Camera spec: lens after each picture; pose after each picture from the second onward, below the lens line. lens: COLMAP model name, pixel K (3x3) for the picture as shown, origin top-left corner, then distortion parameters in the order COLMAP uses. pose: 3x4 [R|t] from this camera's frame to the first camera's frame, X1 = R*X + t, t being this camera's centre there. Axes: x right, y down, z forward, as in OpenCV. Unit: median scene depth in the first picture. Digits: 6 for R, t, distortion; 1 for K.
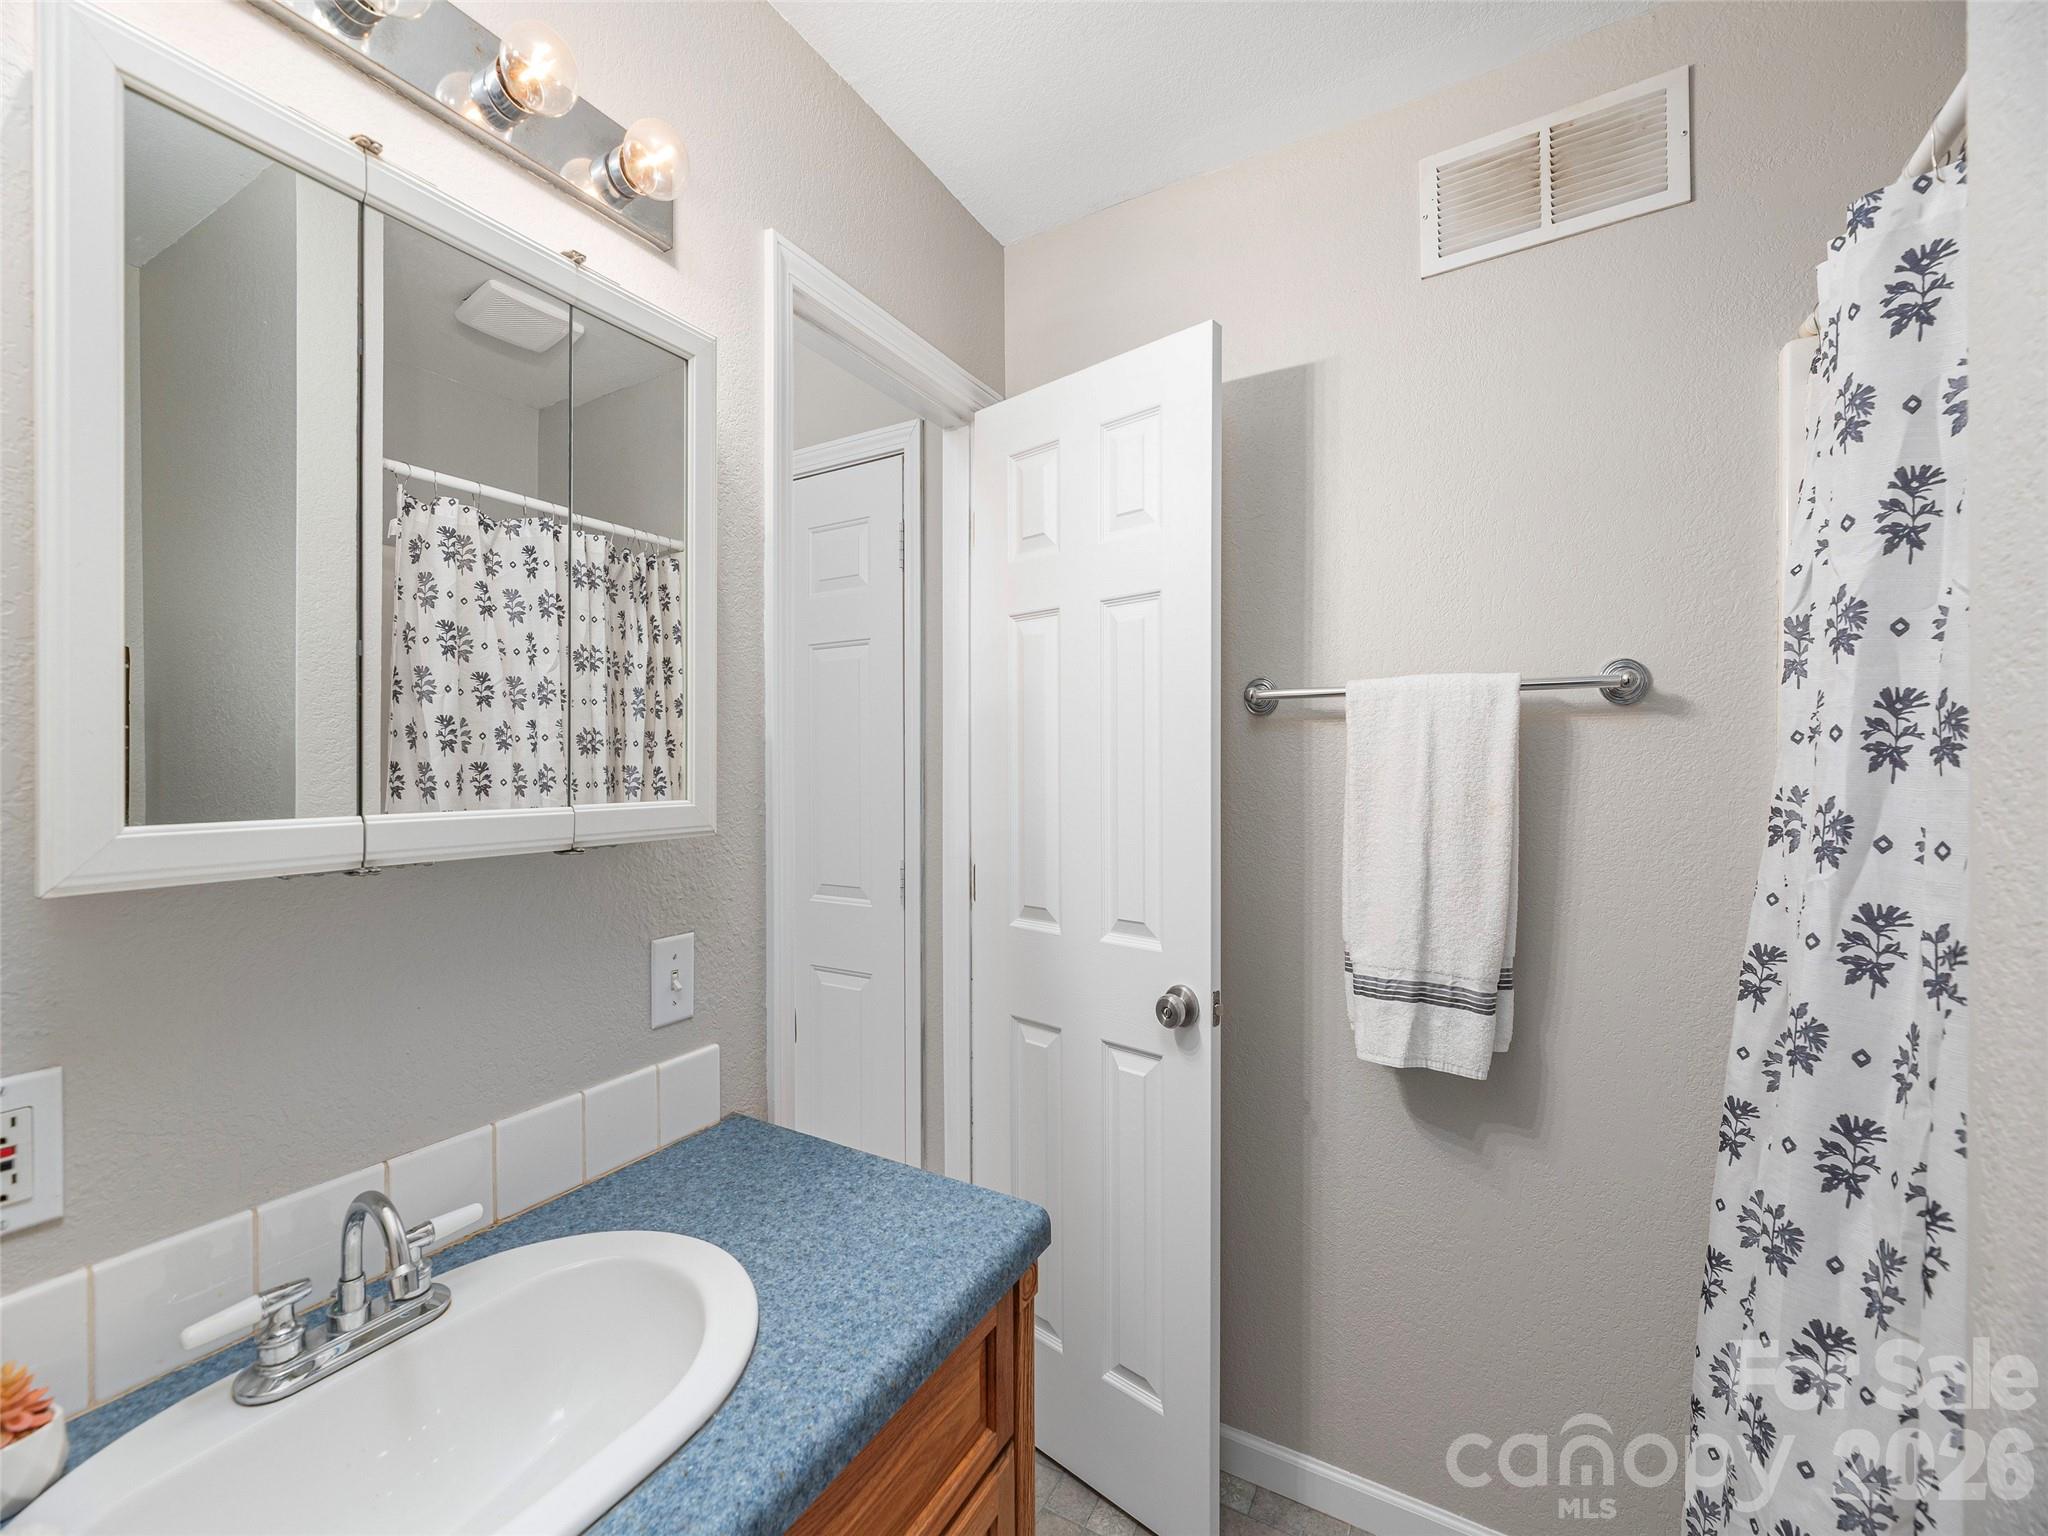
lens RADIAL K [[832.6, 0, 1021.3], [0, 832.6, 768.1], [0, 0, 1]] dist [-0.009008, 0.003424]
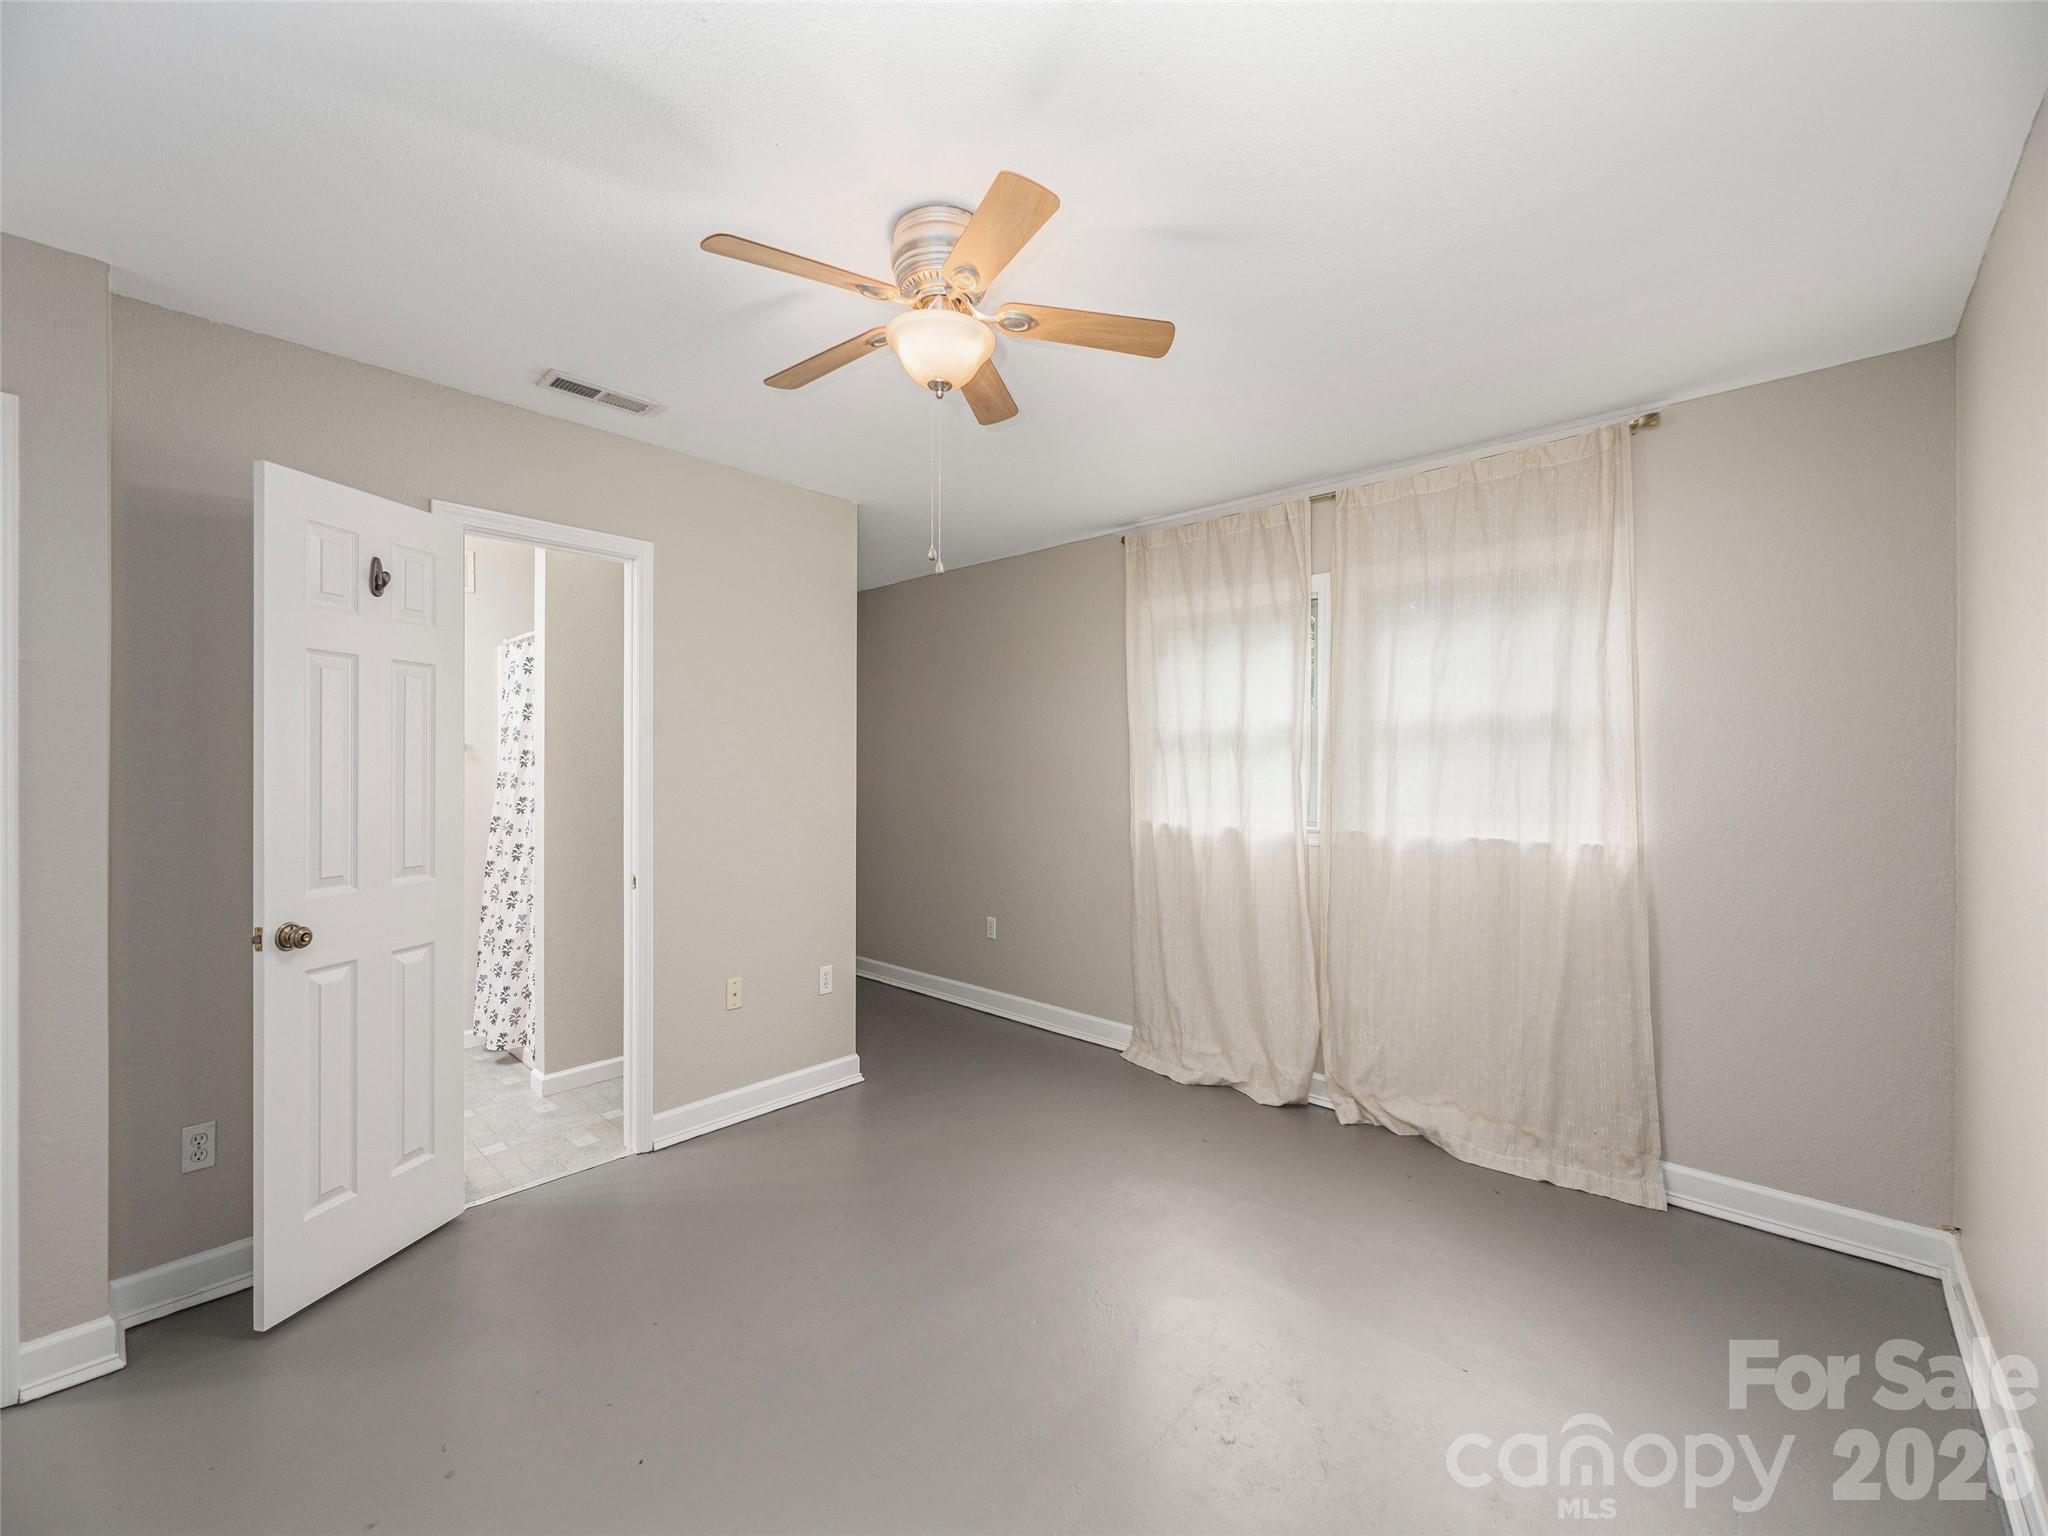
lens RADIAL K [[832.6, 0, 1017.6], [0, 832.6, 759.5], [0, 0, 1]] dist [-0.009008, 0.003424]
pose [[0.213510, 0.001630, 0.976939, -2.839447], [0.006196, 0.999976, -0.003022, -0.009746], [-0.976921, 0.006698, 0.213495, -2.632423]]
